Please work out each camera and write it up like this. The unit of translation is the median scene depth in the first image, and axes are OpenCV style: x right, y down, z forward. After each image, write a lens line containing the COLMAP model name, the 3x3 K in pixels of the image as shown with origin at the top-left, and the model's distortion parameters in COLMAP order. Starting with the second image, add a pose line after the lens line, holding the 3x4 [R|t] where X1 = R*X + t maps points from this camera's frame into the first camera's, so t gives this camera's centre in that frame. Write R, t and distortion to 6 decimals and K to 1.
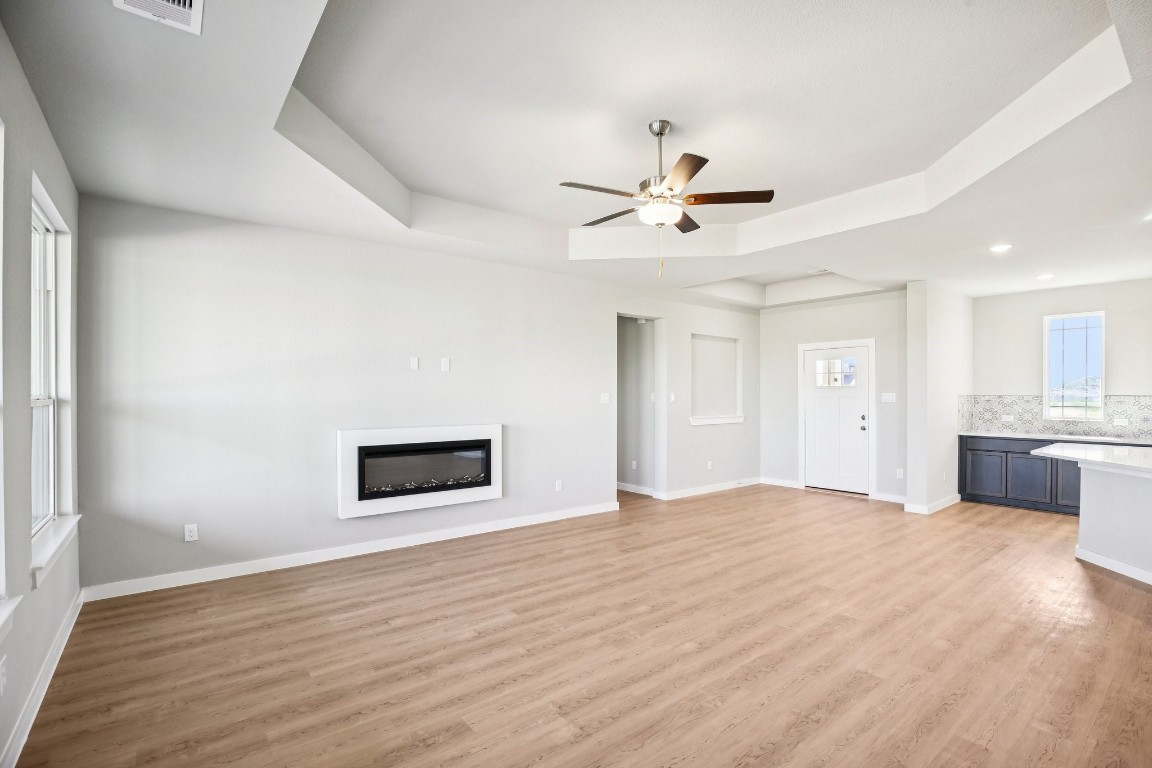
lens RADIAL K [[531.9, 0, 578.3], [0, 531.9, 391.7], [0, 0, 1]] dist [-0.038943, 0.010496]
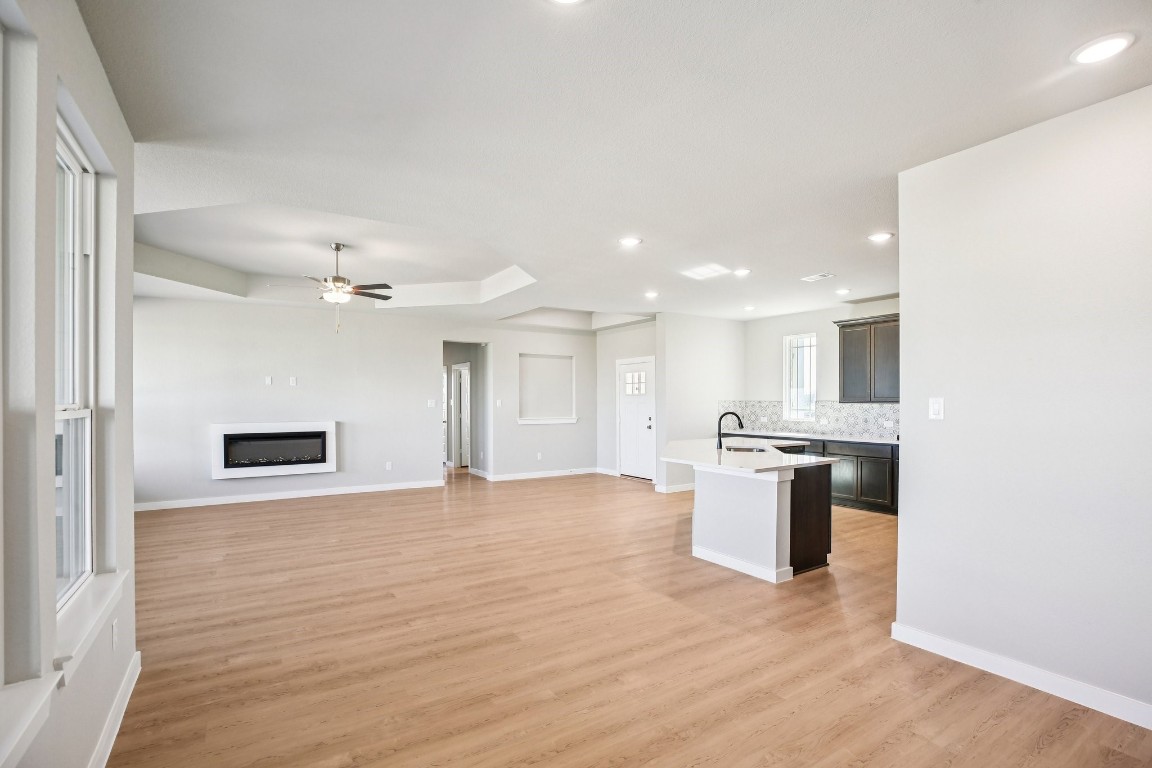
lens RADIAL K [[531.9, 0, 572.8], [0, 531.9, 405.9], [0, 0, 1]] dist [-0.038943, 0.010496]
pose [[0.994046, -0.001705, -0.108945, 0.733303], [0.003224, 0.999900, 0.013762, 0.000165], [0.108911, -0.014031, 0.993953, -0.415424]]
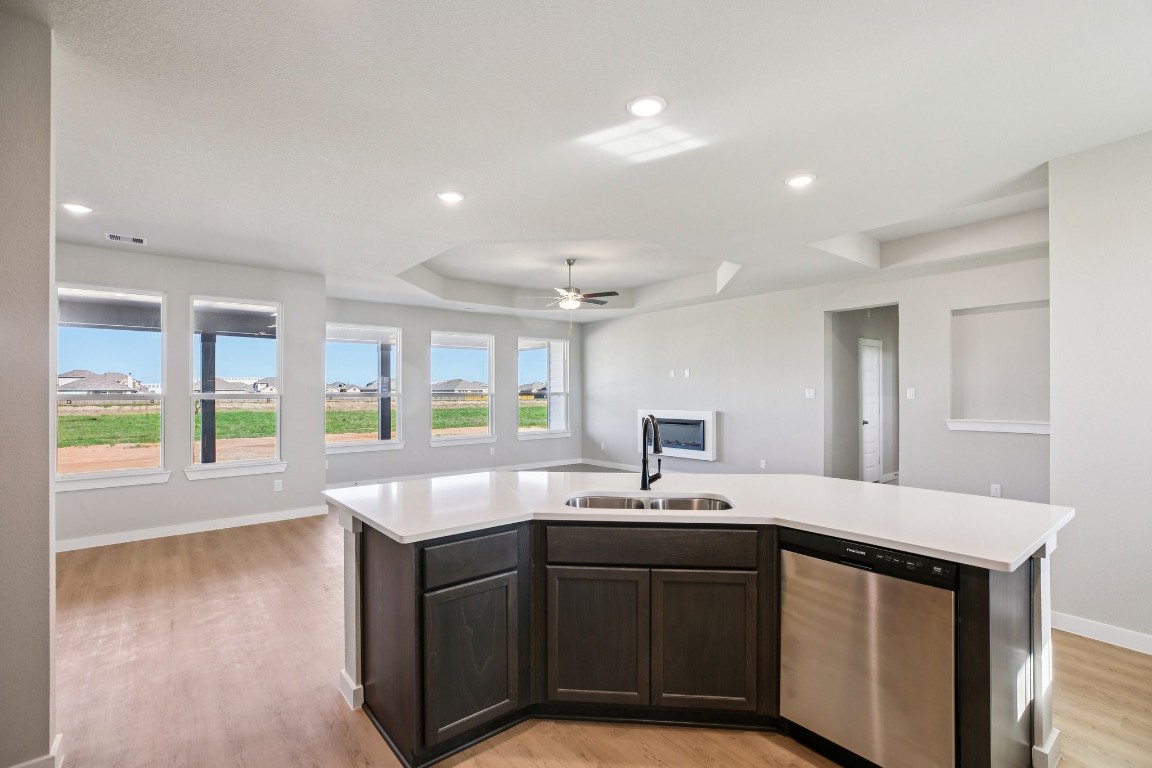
lens RADIAL K [[531.9, 0, 573.5], [0, 531.9, 384.8], [0, 0, 1]] dist [-0.038943, 0.010496]
pose [[0.017805, -0.016039, -0.999713, 1.466978], [0.010067, 0.999824, -0.015862, 0.008792], [0.999791, -0.009781, 0.017963, 0.642888]]
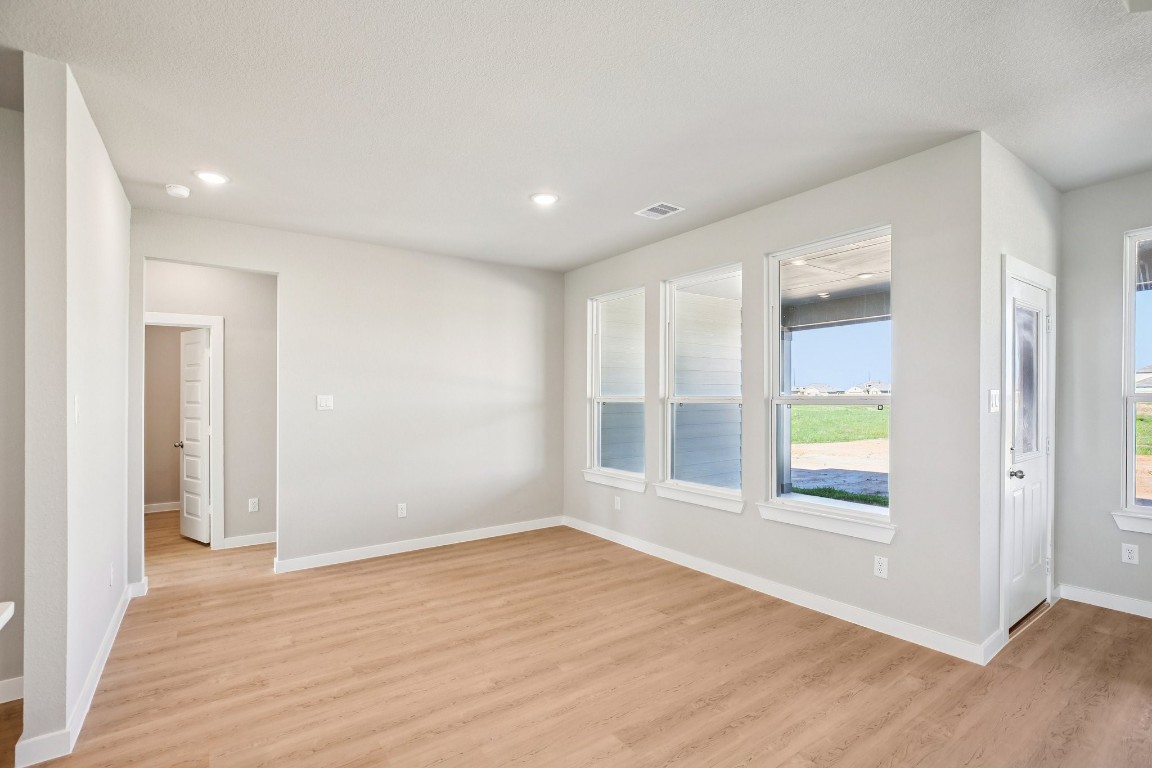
lens RADIAL K [[531.9, 0, 574.2], [0, 531.9, 391.4], [0, 0, 1]] dist [-0.038943, 0.010496]
pose [[-0.998466, 0.003844, 0.055243, 0.610211], [0.003040, 0.999888, -0.014644, 0.004858], [-0.055293, -0.014453, -0.998366, 0.654829]]
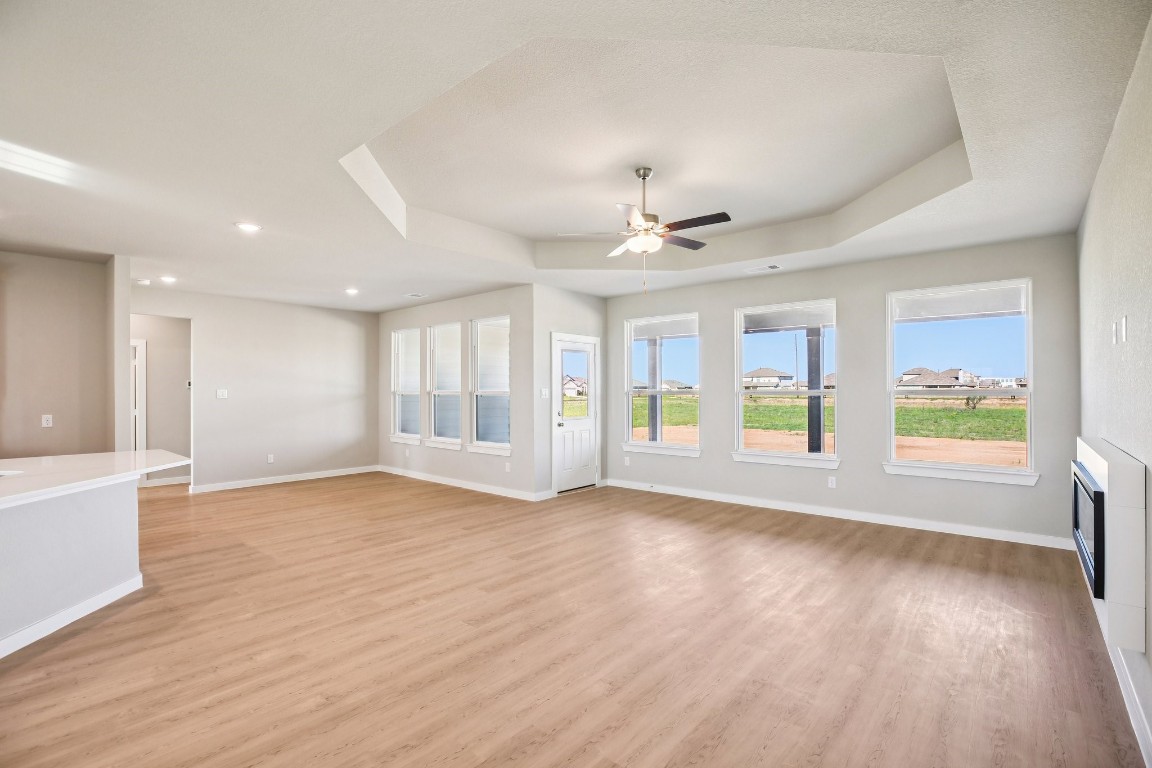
lens RADIAL K [[531.9, 0, 568.3], [0, 531.9, 387.5], [0, 0, 1]] dist [-0.038943, 0.010496]
pose [[-0.984876, -0.000232, -0.173263, 0.361367], [0.001407, 0.999955, -0.009341, 0.006400], [0.173258, -0.009444, -0.984831, 1.447779]]
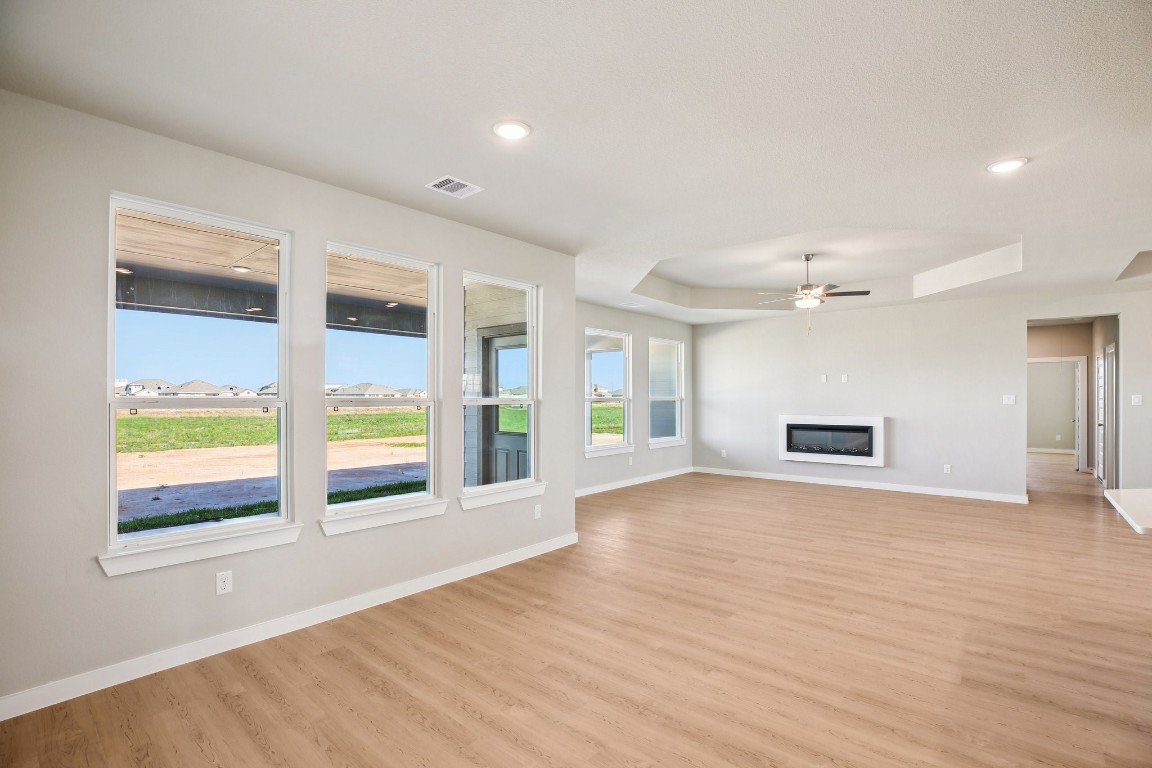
lens RADIAL K [[531.9, 0, 580.1], [0, 531.9, 393.2], [0, 0, 1]] dist [-0.038943, 0.010496]
pose [[0.190722, -0.009071, -0.981602, 1.237774], [0.006074, 0.999949, -0.008060, 0.003069], [0.981625, -0.004425, 0.190767, -0.111005]]
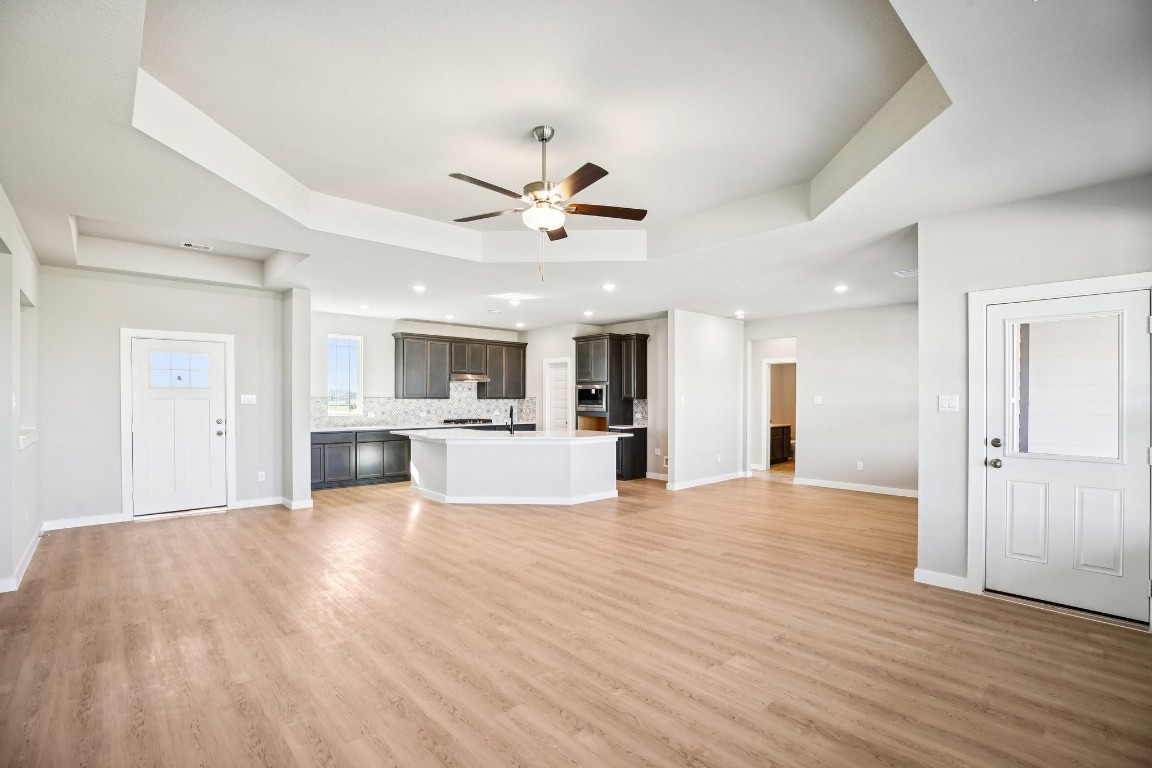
lens RADIAL K [[531.9, 0, 570.6], [0, 531.9, 398.7], [0, 0, 1]] dist [-0.038943, 0.010496]
pose [[-0.060440, -0.005022, 0.998159, -0.570381], [-0.006507, 0.999968, 0.004637, 0.002071], [-0.998151, -0.006215, -0.060471, 0.669830]]
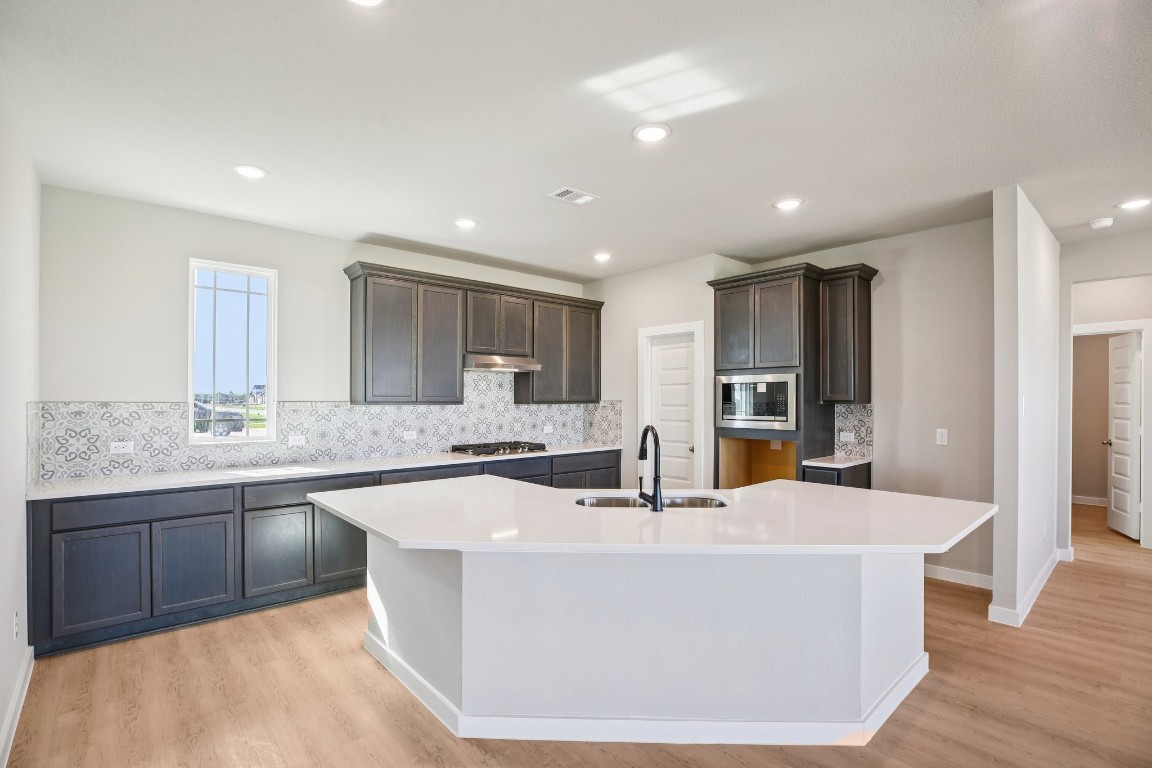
lens RADIAL K [[531.9, 0, 576.5], [0, 531.9, 403.2], [0, 0, 1]] dist [-0.038943, 0.010496]
pose [[-0.061562, -0.008703, 0.998065, 0.431543], [-0.003267, 0.999958, 0.008518, 0.003804], [-0.998098, -0.002736, -0.061588, 0.850701]]
